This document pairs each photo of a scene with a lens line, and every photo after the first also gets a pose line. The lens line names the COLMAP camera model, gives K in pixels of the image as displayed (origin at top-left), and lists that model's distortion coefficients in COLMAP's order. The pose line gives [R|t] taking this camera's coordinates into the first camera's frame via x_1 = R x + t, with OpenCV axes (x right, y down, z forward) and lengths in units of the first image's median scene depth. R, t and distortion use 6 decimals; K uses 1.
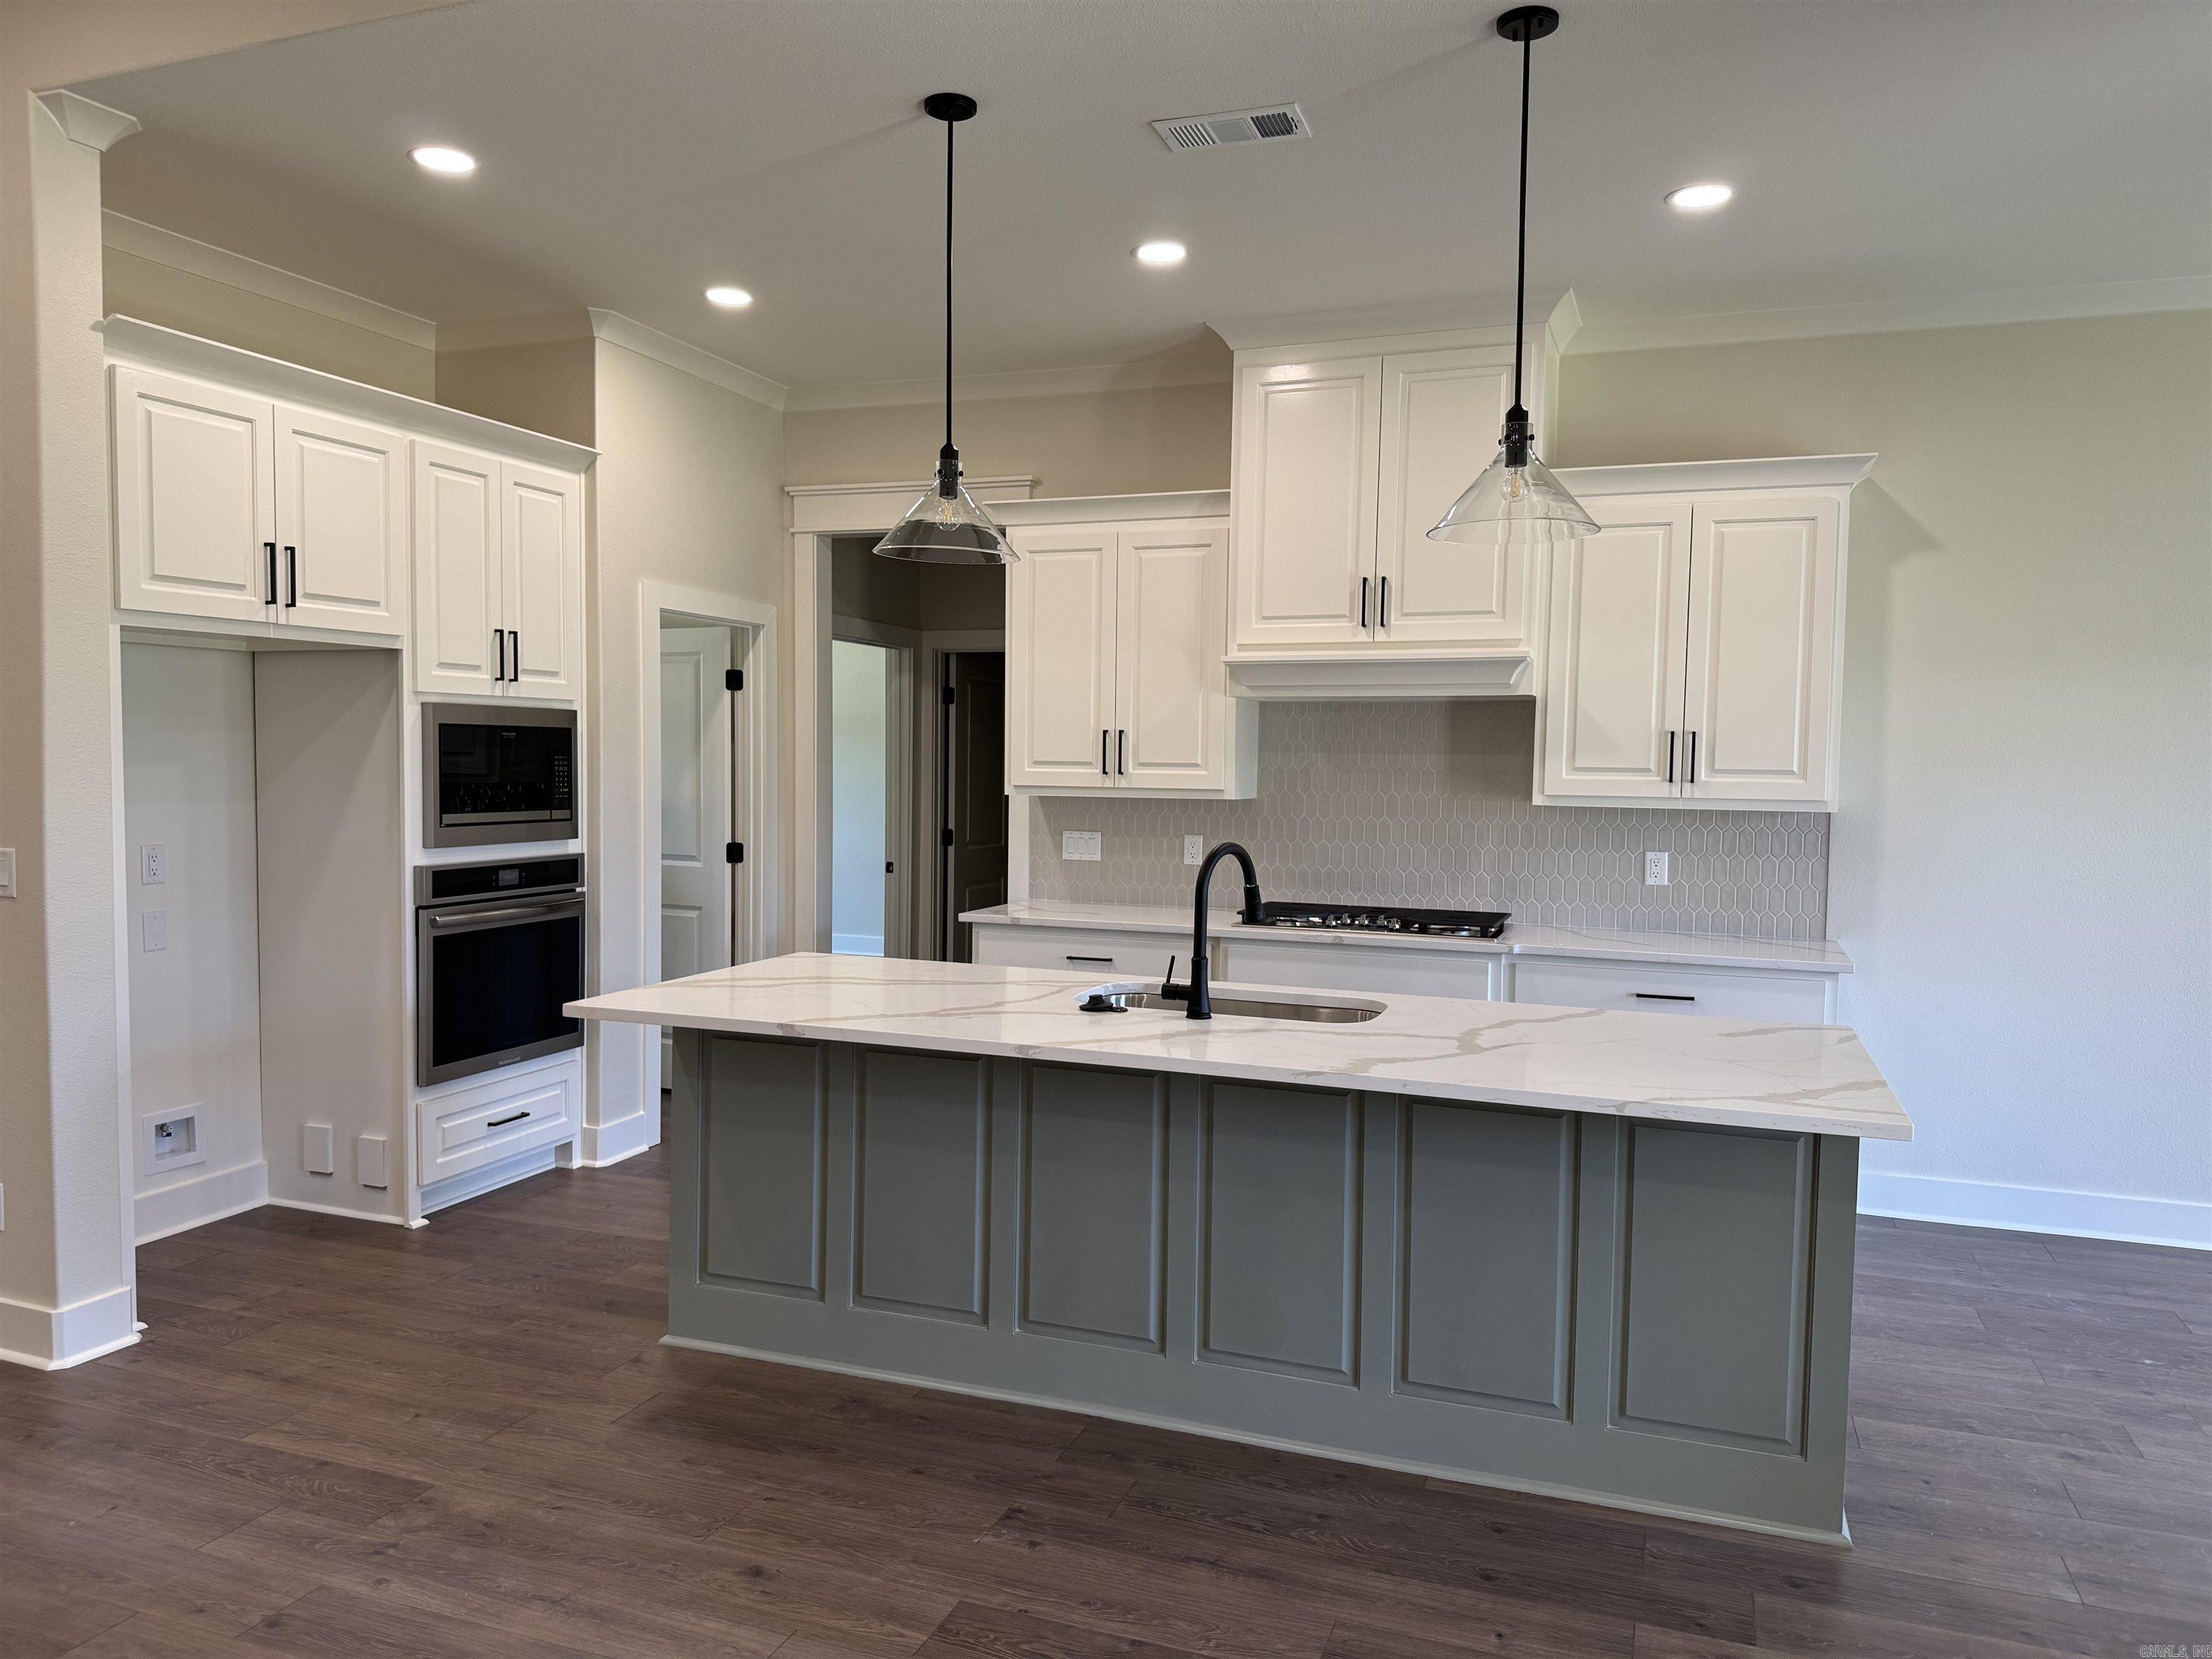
lens RADIAL K [[1555.9, 0, 1093.8], [0, 1555.9, 831.1], [0, 0, 1]] dist [0.064248, -0.081005]
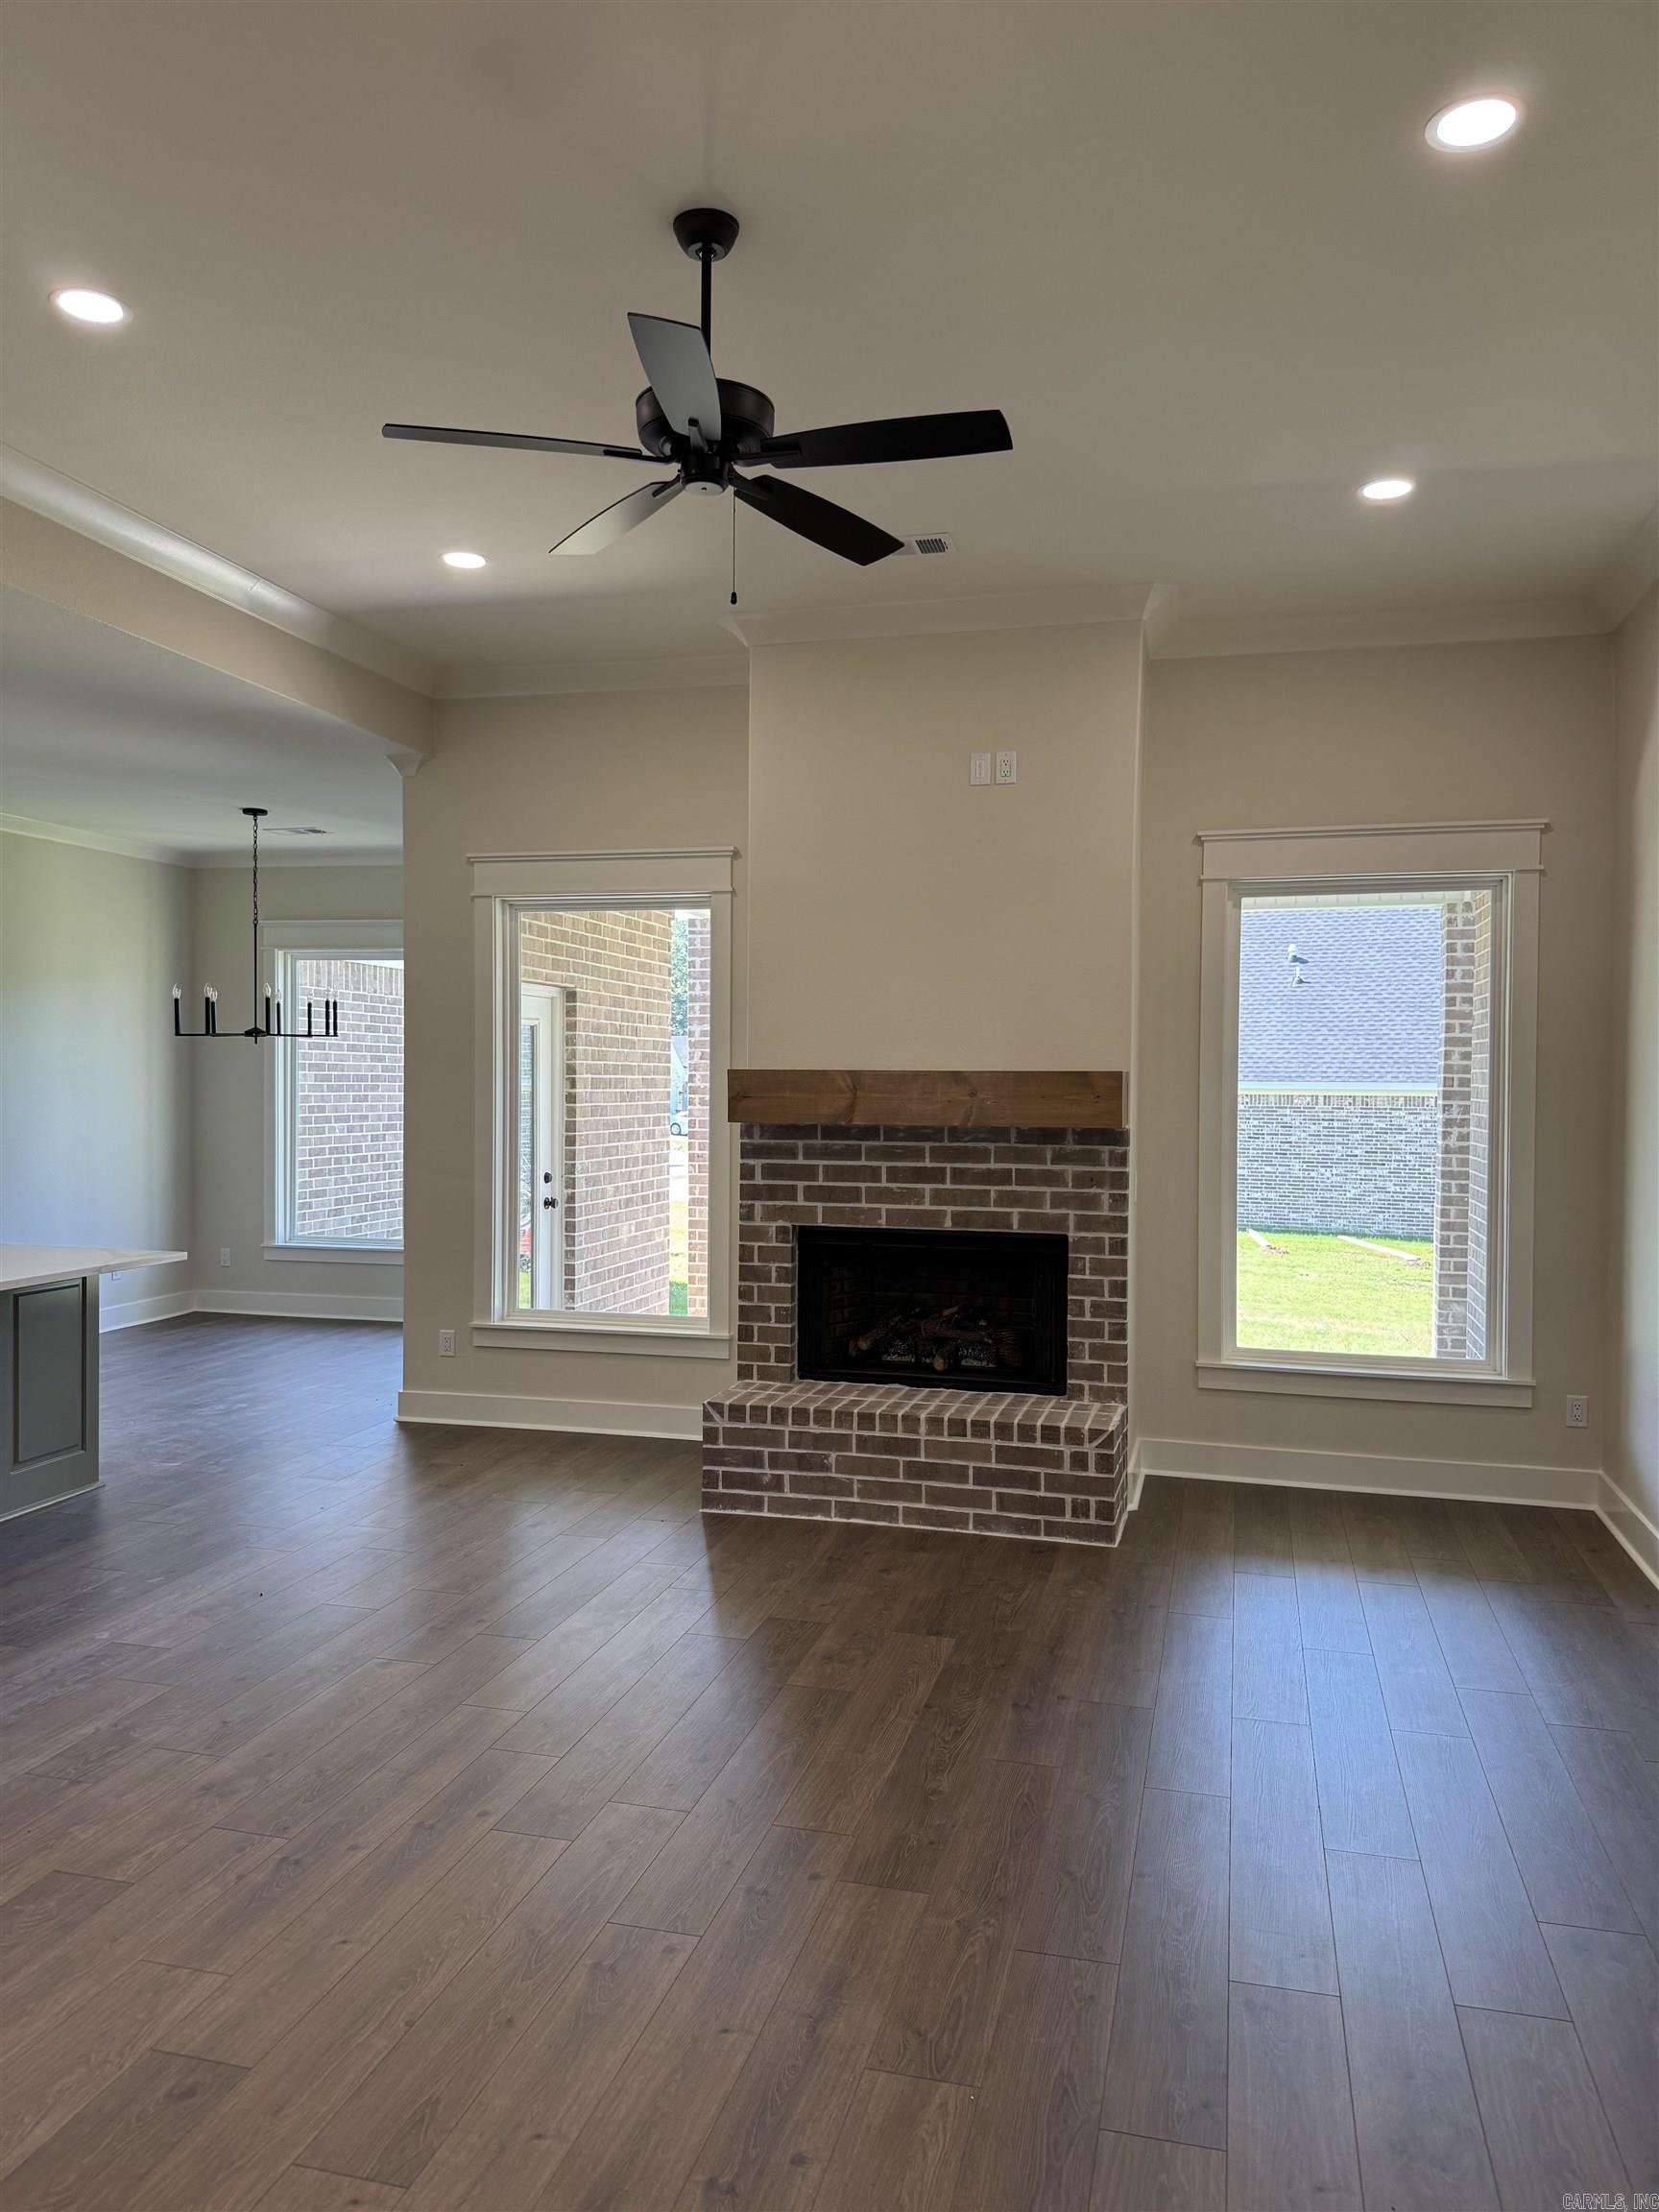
lens RADIAL K [[1550.7, 0, 820.2], [0, 1550.7, 1104.4], [0, 0, 1]] dist [0.098855, -0.124916]
pose [[-0.108395, -0.028505, 0.993699, -0.946475], [0.038449, 0.998721, 0.032843, -0.033589], [-0.993364, 0.041767, -0.107160, 0.170763]]
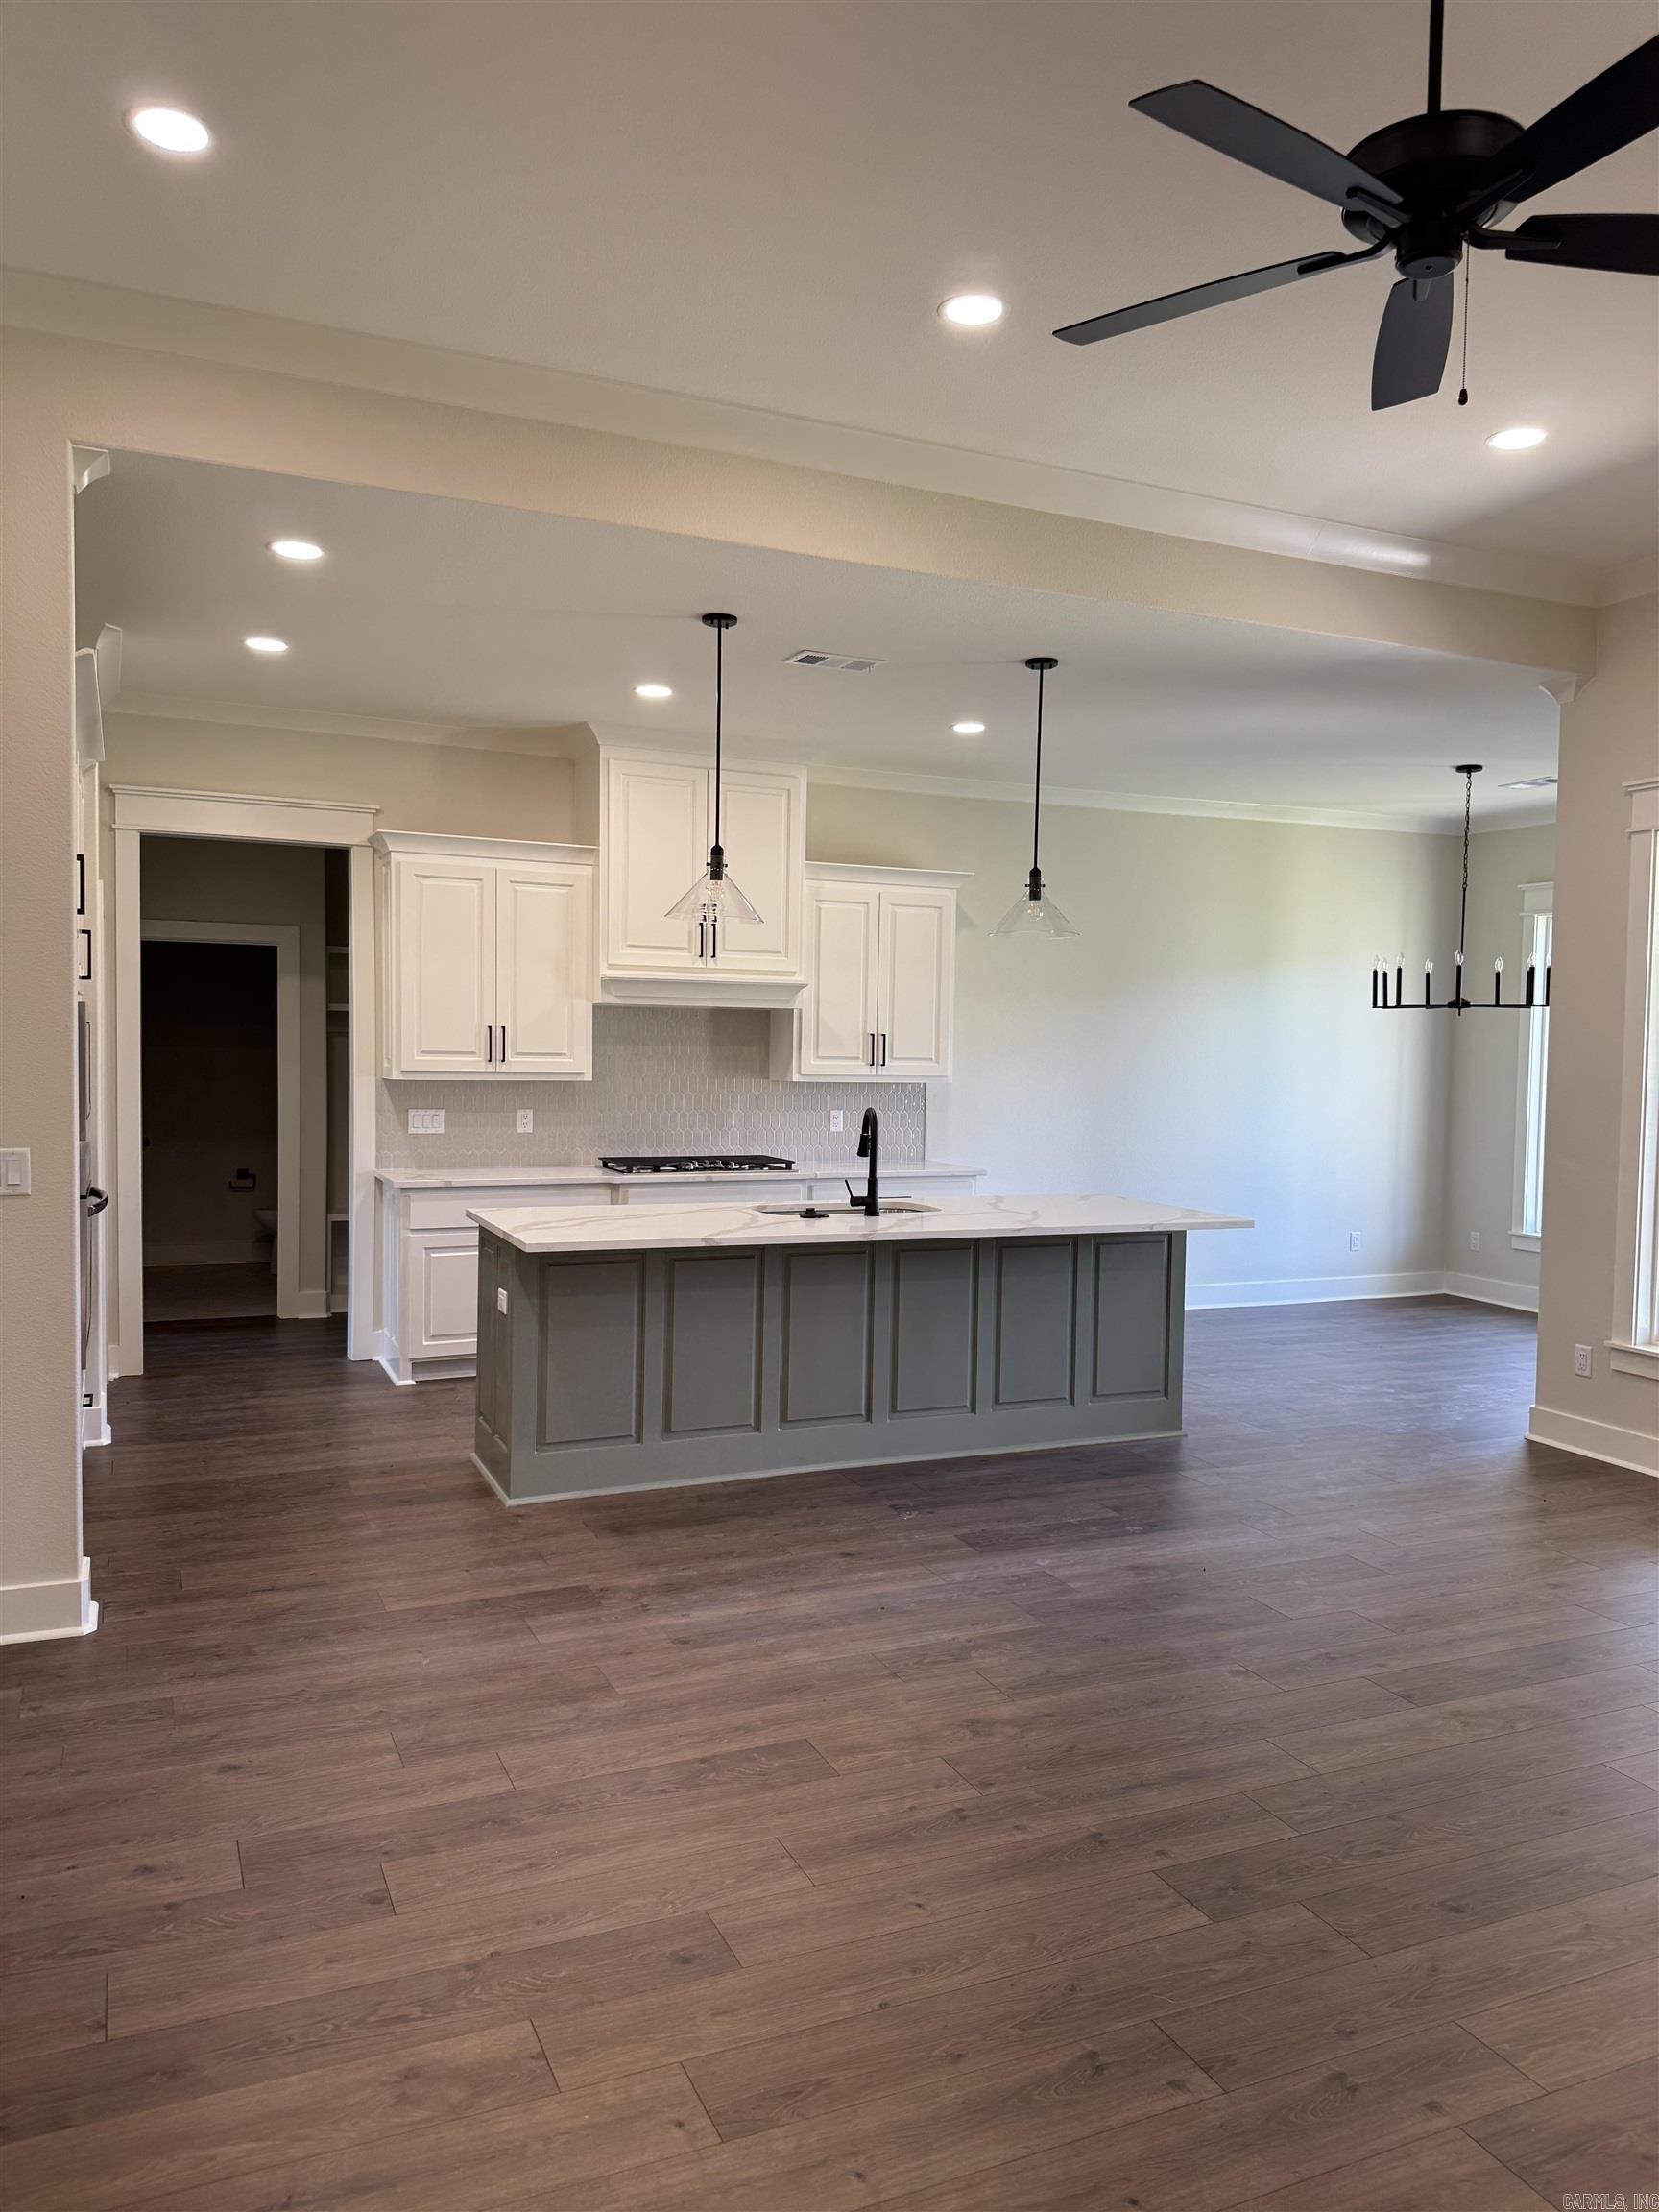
lens RADIAL K [[1555.9, 0, 829.5], [0, 1555.9, 1106.0], [0, 0, 1]] dist [0.064248, -0.081005]
pose [[0.708099, -0.027681, 0.705571, -0.780364], [0.025128, 0.999586, 0.013997, -0.013535], [-0.705666, 0.007818, 0.708501, -0.086120]]
